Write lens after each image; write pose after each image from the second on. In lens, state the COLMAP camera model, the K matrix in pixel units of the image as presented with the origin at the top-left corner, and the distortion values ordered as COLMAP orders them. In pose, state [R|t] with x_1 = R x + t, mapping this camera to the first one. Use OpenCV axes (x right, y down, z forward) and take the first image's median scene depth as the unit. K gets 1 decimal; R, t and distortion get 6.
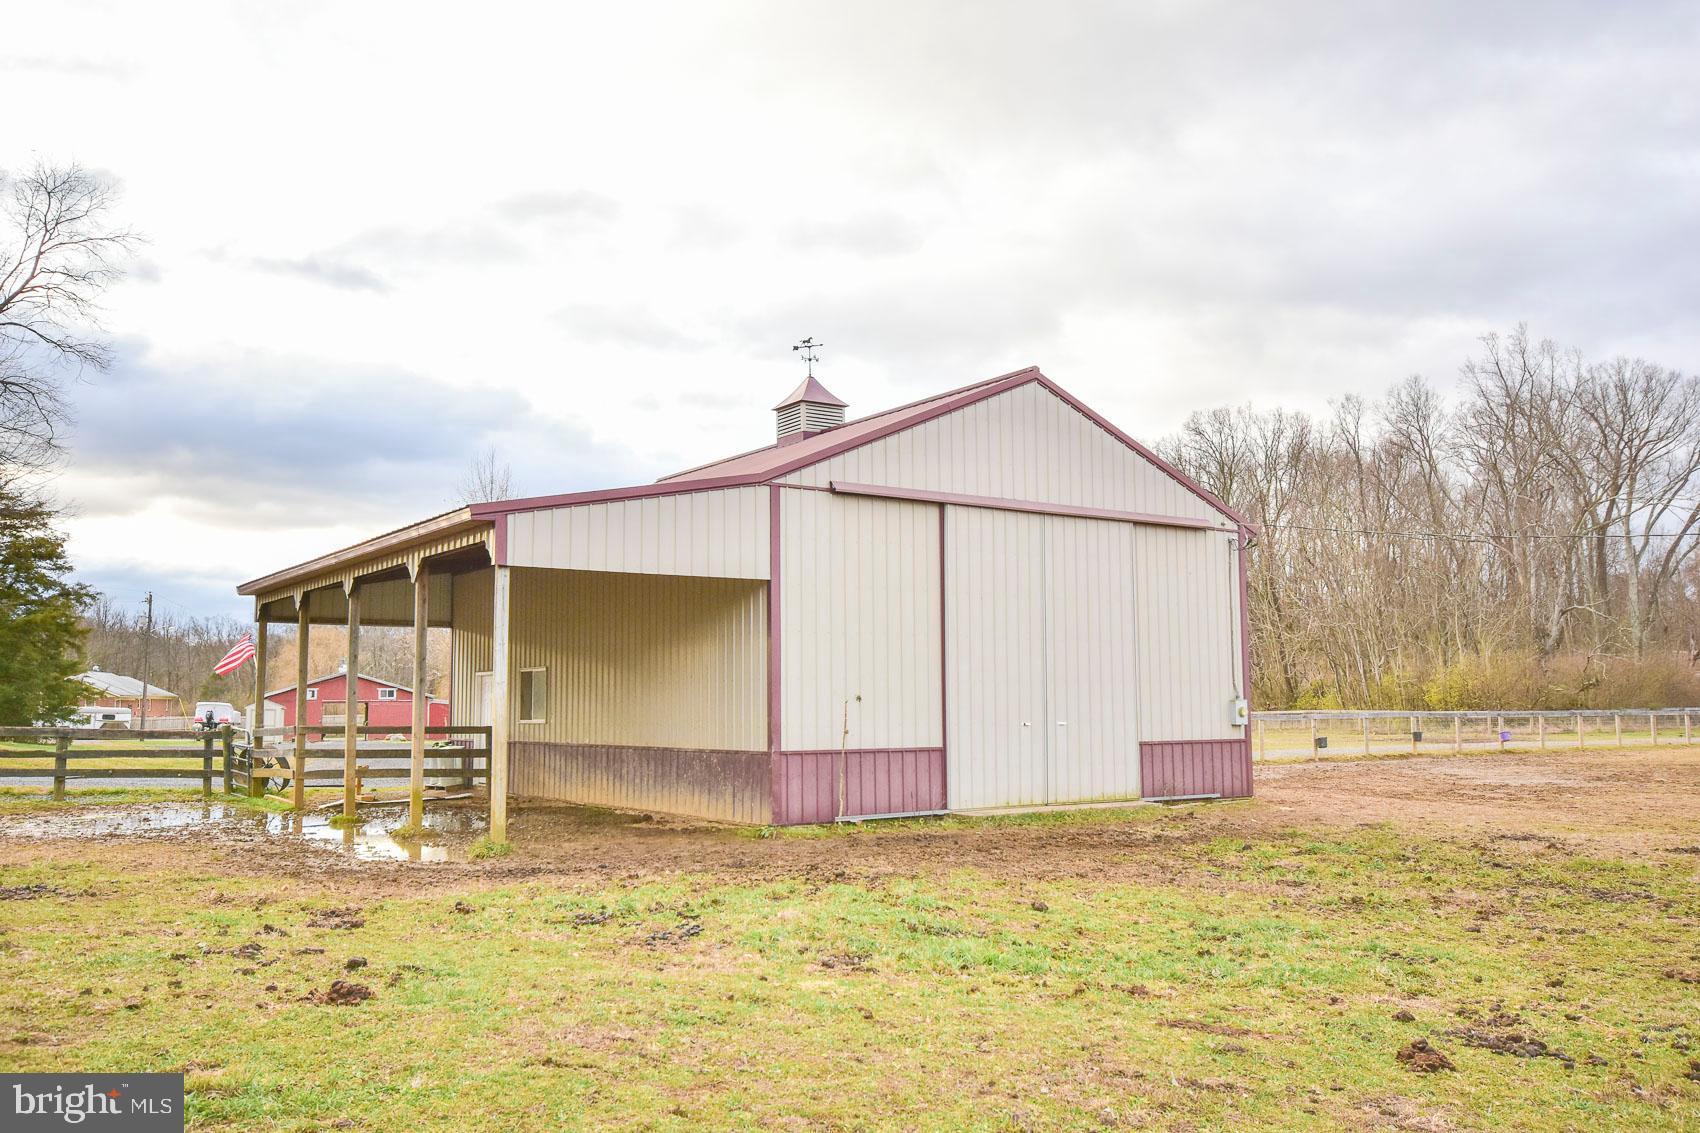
lens RADIAL K [[1396.1, 0, 864.6], [0, 1396.1, 571.0], [0, 0, 1]] dist [-0.011110, 0.055550]
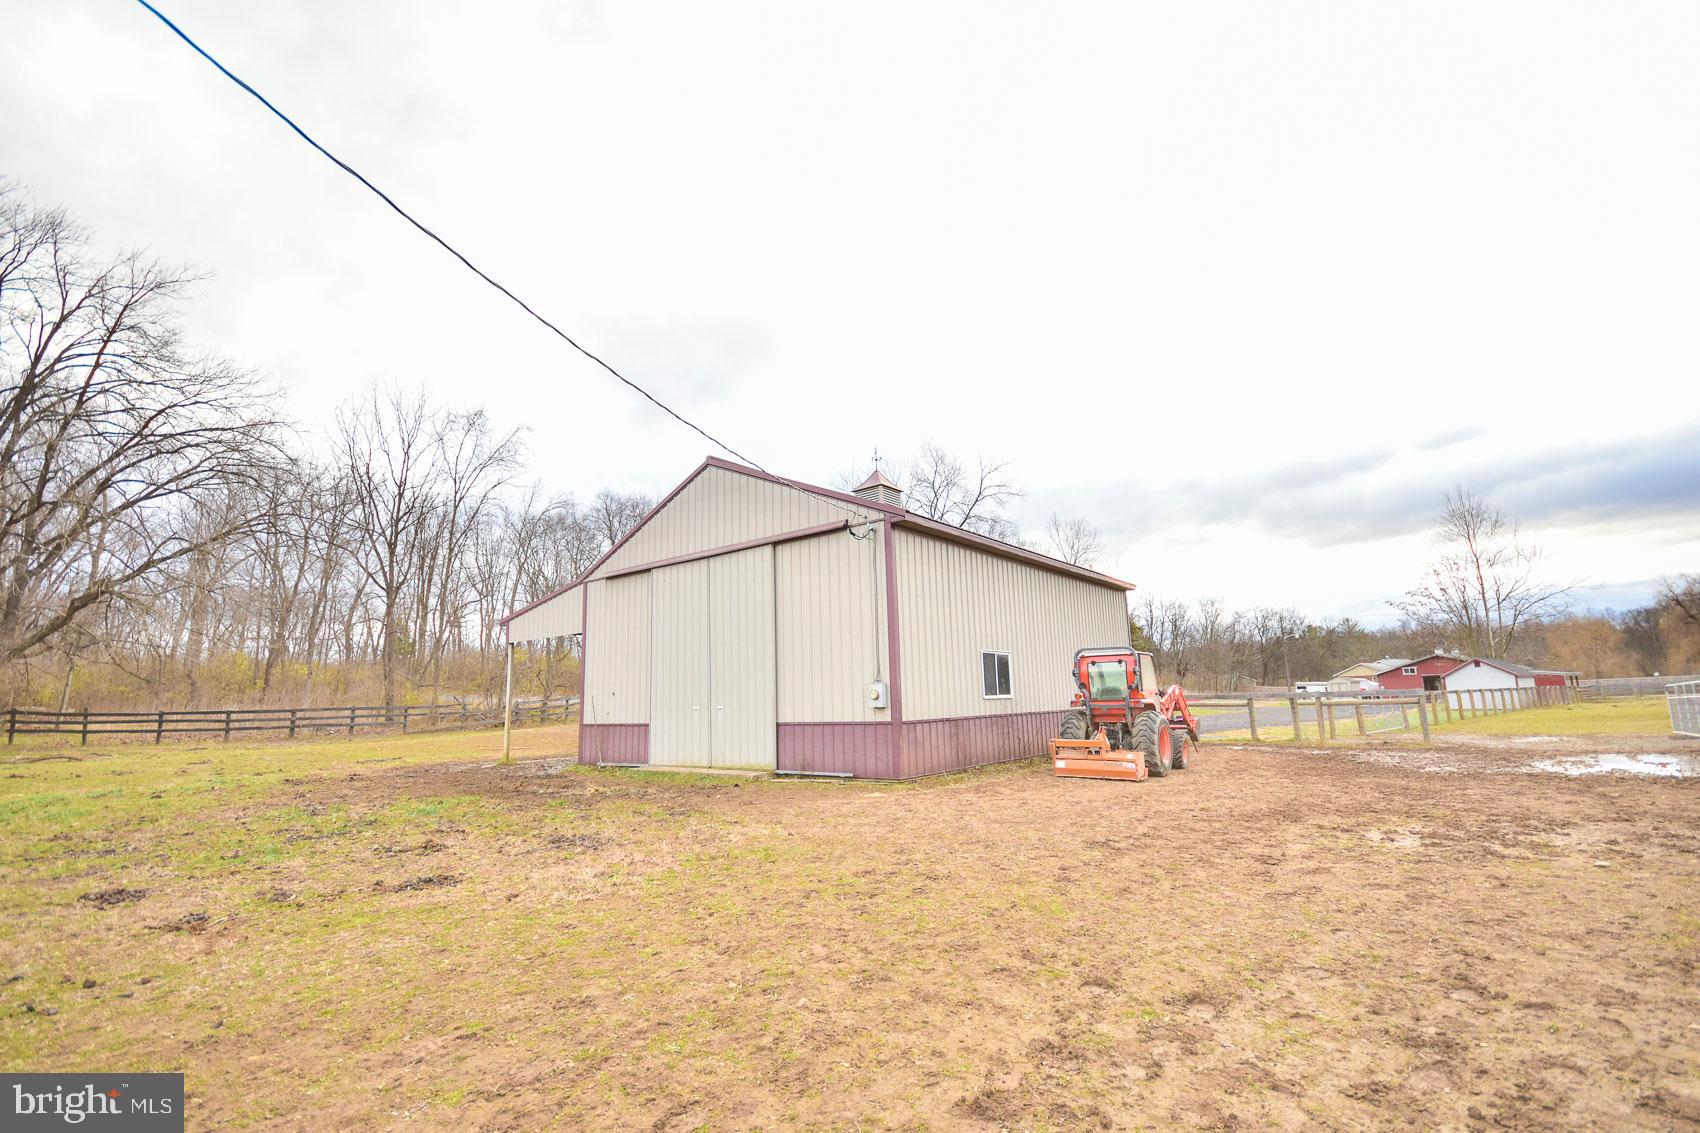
lens RADIAL K [[743.1, 0, 851.6], [0, 743.1, 577.3], [0, 0, 1]] dist [0.025446, -0.019924]
pose [[0.276197, -0.156102, -0.948339, 0.935207], [0.127692, 0.983934, -0.124772, 0.096792], [0.952581, -0.086634, 0.291693, 0.979859]]
